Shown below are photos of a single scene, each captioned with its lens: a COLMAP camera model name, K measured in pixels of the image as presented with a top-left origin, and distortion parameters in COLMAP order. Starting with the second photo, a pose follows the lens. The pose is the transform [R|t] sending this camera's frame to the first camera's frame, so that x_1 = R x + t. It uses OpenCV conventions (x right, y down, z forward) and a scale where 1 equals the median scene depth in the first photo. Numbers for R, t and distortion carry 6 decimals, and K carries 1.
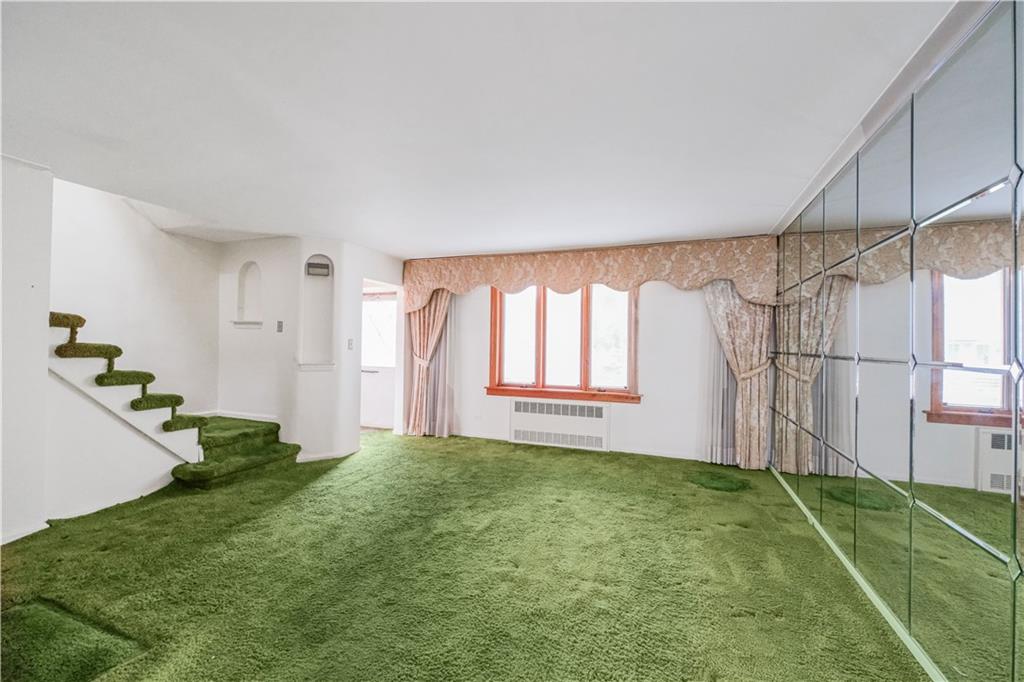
lens RADIAL K [[428.4, 0, 512.0], [0, 428.4, 341.0], [0, 0, 1]] dist [0.000294, -0.000253]
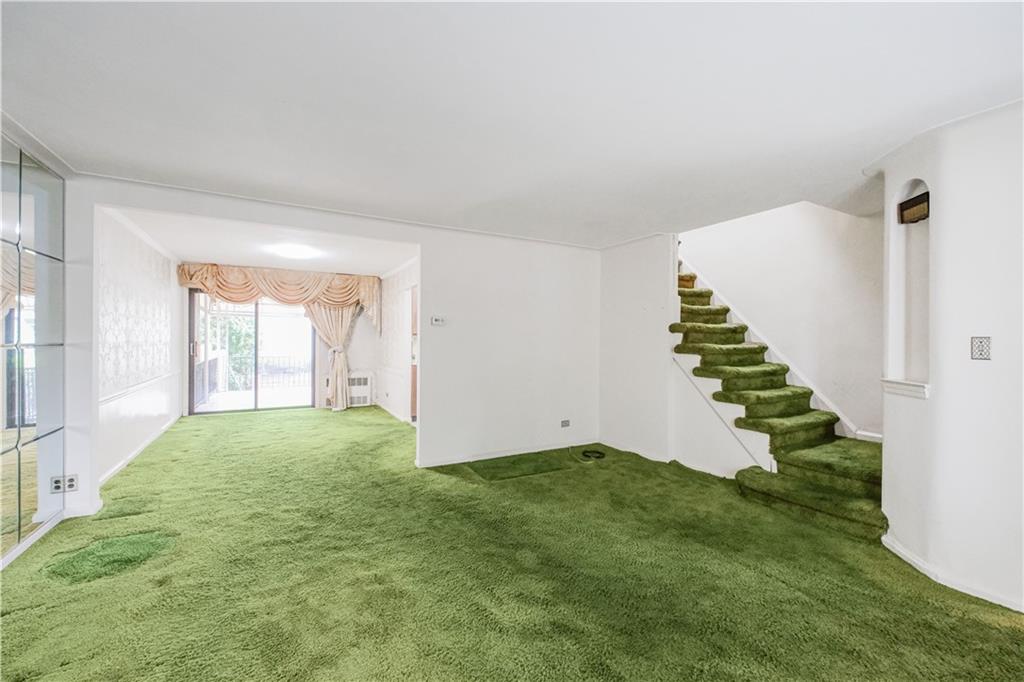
lens RADIAL K [[428.4, 0, 512.0], [0, 428.4, 341.0], [0, 0, 1]] dist [0.000294, -0.000253]
pose [[-0.649761, -0.013454, -0.760020, 0.358461], [-0.008359, 0.999909, -0.010555, 0.012814], [0.760093, -0.000505, -0.649814, 1.224733]]
